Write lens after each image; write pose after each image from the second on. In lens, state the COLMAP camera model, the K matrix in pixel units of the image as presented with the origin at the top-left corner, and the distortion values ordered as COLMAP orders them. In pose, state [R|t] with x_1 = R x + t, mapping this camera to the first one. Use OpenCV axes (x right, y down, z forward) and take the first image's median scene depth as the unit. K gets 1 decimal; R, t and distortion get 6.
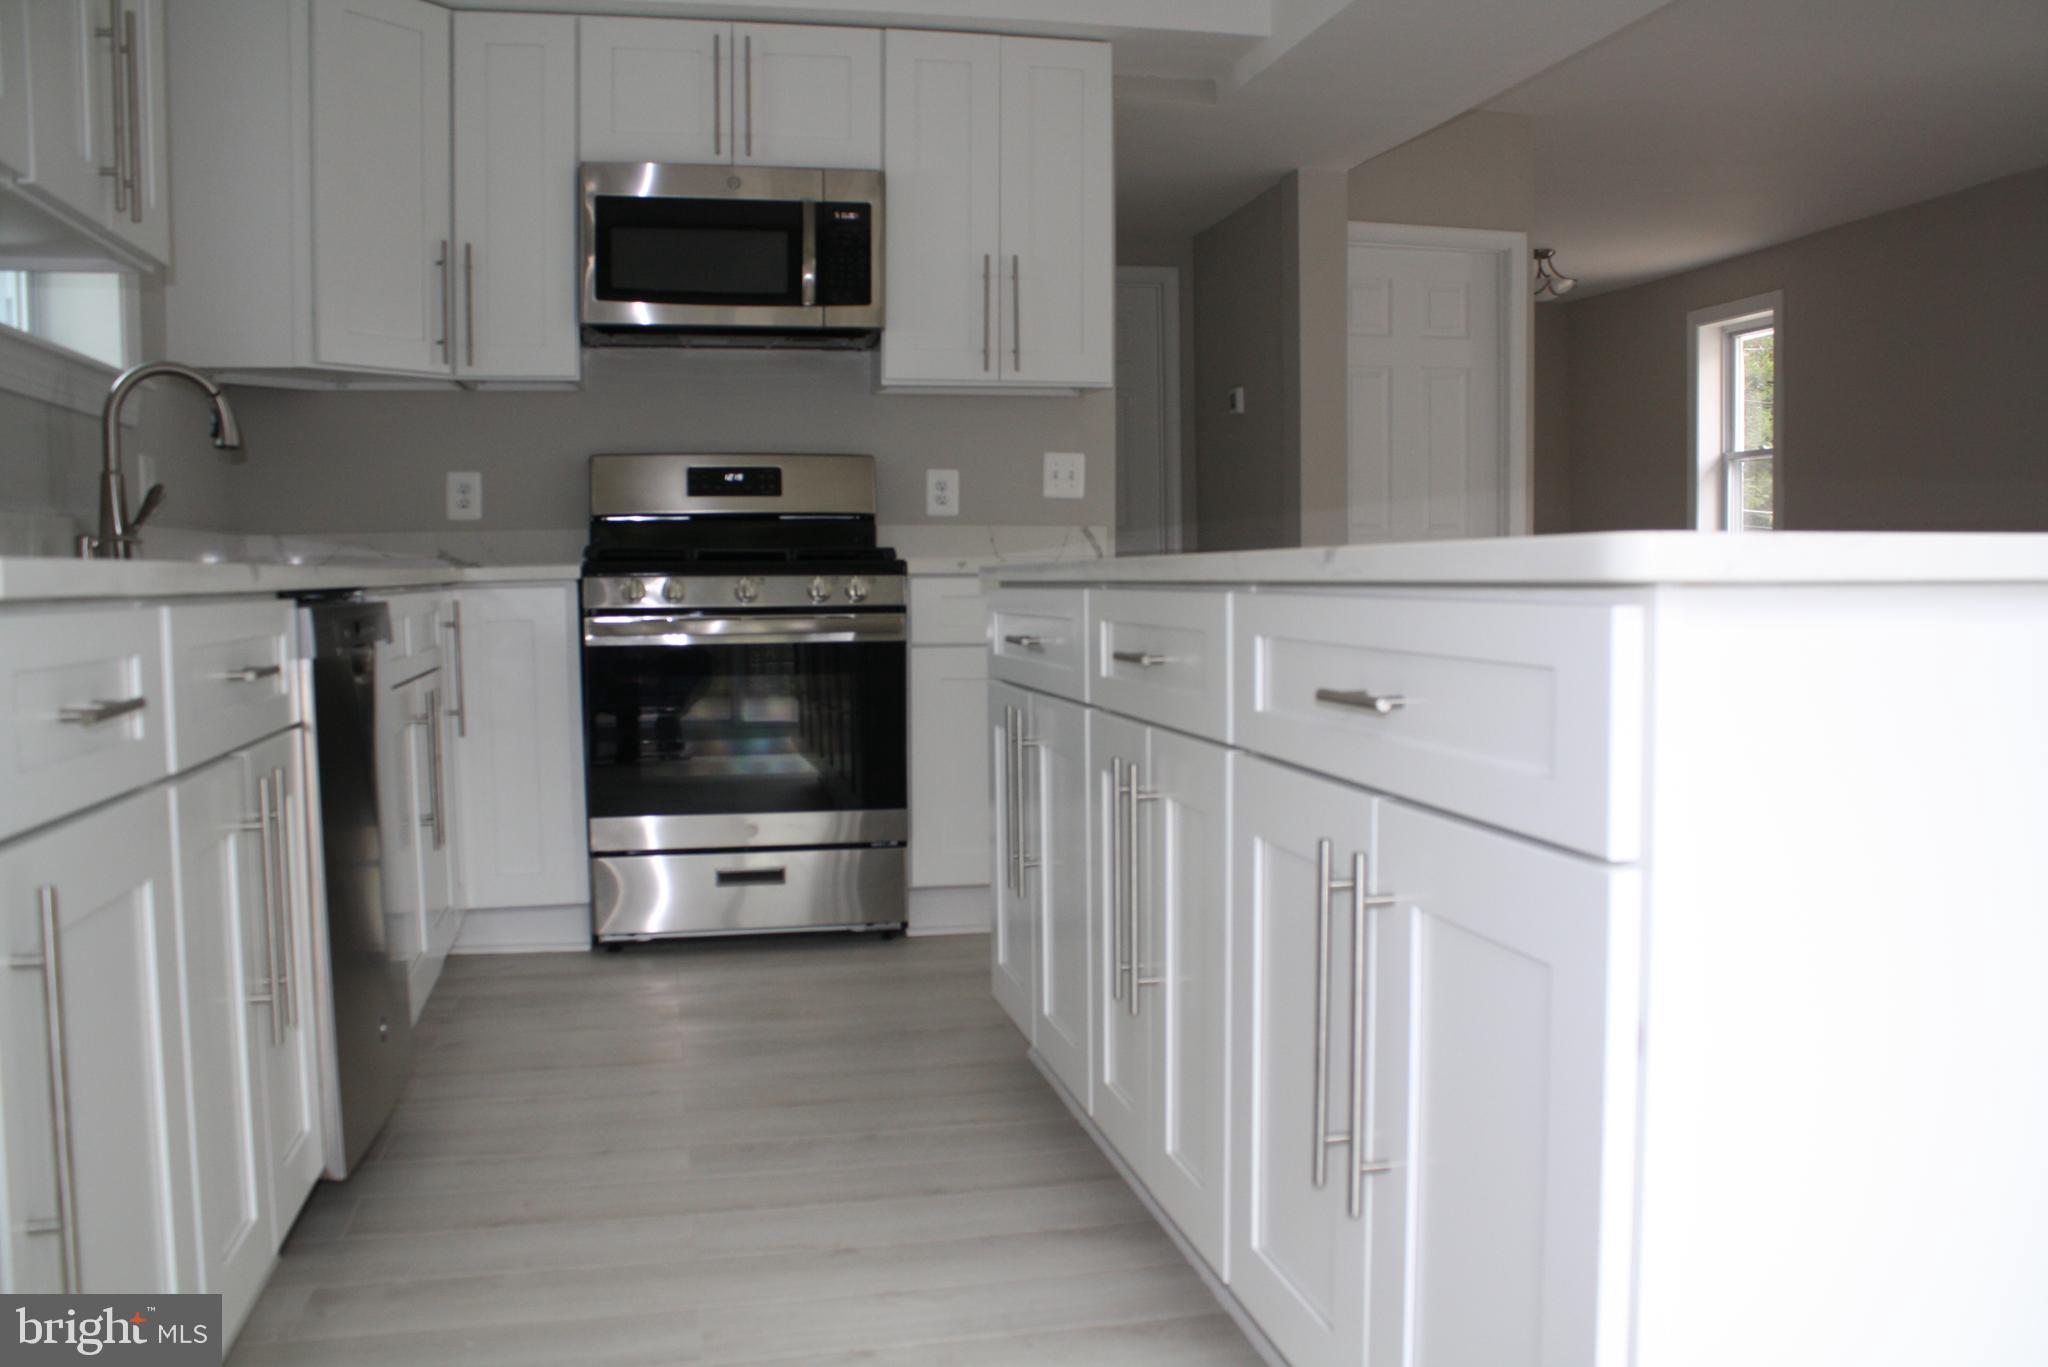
lens RADIAL K [[1718.9, 0, 1024.0], [0, 1718.9, 683.5], [0, 0, 1]] dist [-0.130965, 0.015802]
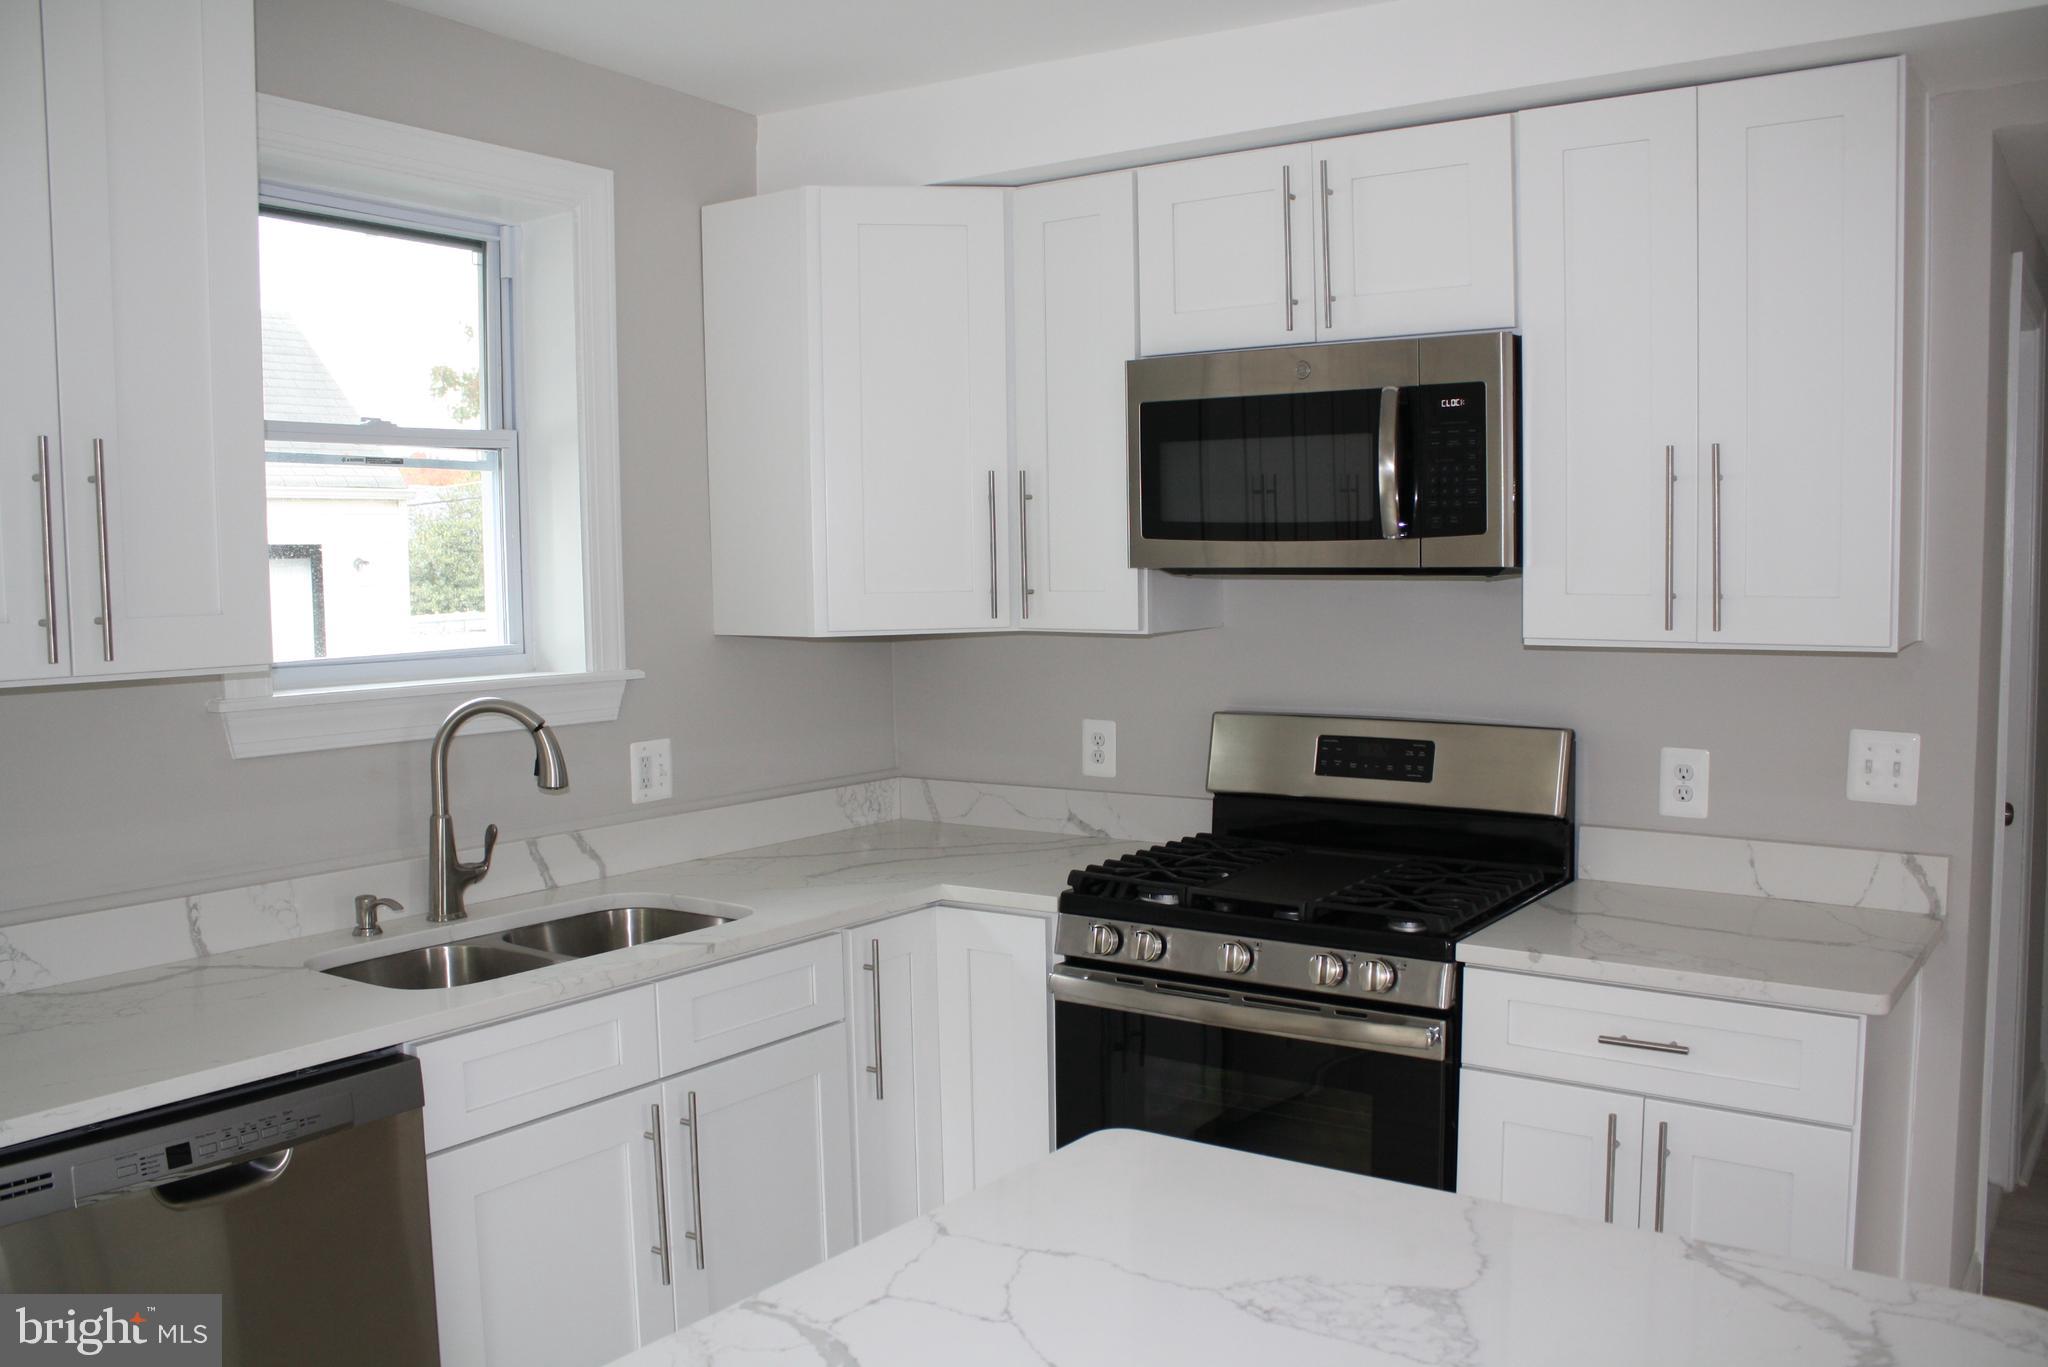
lens RADIAL K [[1718.9, 0, 1024.0], [0, 1718.9, 683.5], [0, 0, 1]] dist [-0.130965, 0.015802]
pose [[0.664706, 0.054983, -0.745079, 0.291624], [-0.038786, 0.998483, 0.039081, -0.182187], [0.746098, 0.002922, 0.665830, 0.419550]]
